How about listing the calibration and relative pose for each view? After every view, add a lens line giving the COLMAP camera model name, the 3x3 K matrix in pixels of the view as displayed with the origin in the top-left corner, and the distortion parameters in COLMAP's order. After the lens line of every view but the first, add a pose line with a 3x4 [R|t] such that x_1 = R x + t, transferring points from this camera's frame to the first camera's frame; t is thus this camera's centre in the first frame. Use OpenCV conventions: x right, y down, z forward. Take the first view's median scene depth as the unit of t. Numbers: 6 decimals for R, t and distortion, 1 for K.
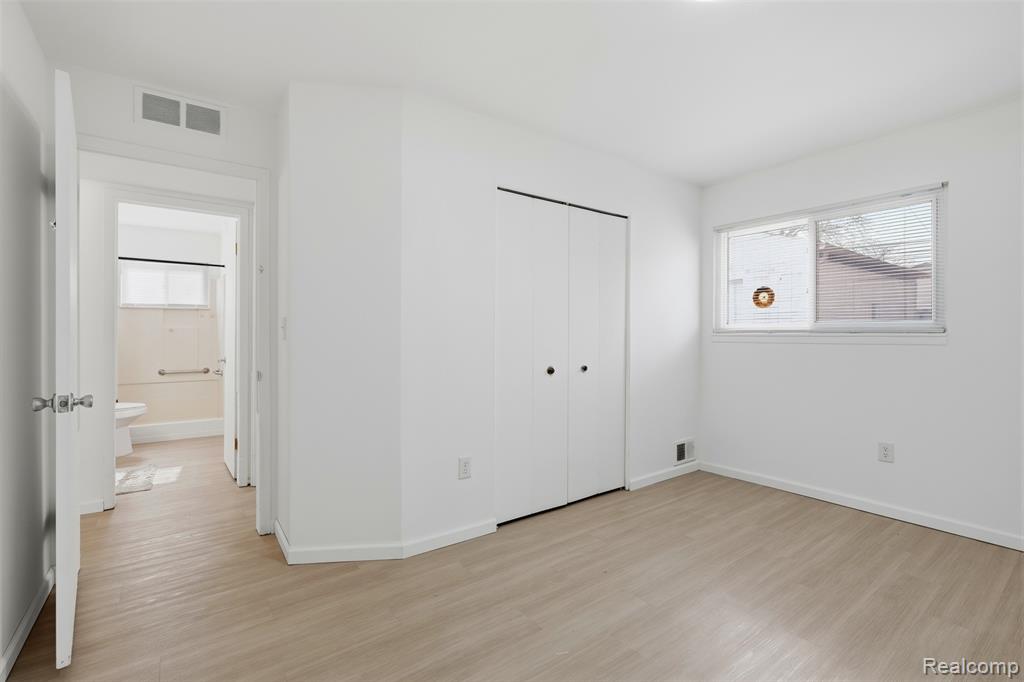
lens RADIAL K [[452.9, 0, 517.6], [0, 452.9, 338.3], [0, 0, 1]] dist [-0.005241, 0.001777]
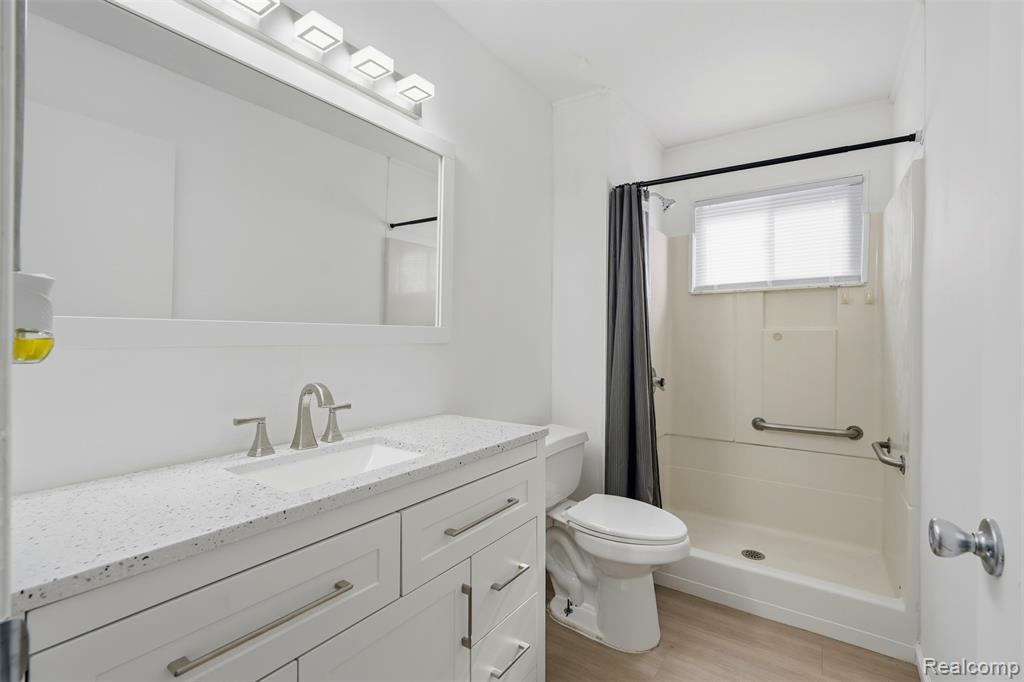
lens RADIAL K [[452.9, 0, 511.7], [0, 452.9, 336.6], [0, 0, 1]] dist [-0.005241, 0.001777]
pose [[0.310492, -0.002429, -0.950573, -0.397856], [-0.015142, 0.999857, -0.007501, -0.009437], [0.950455, 0.016723, 0.310411, 0.578592]]
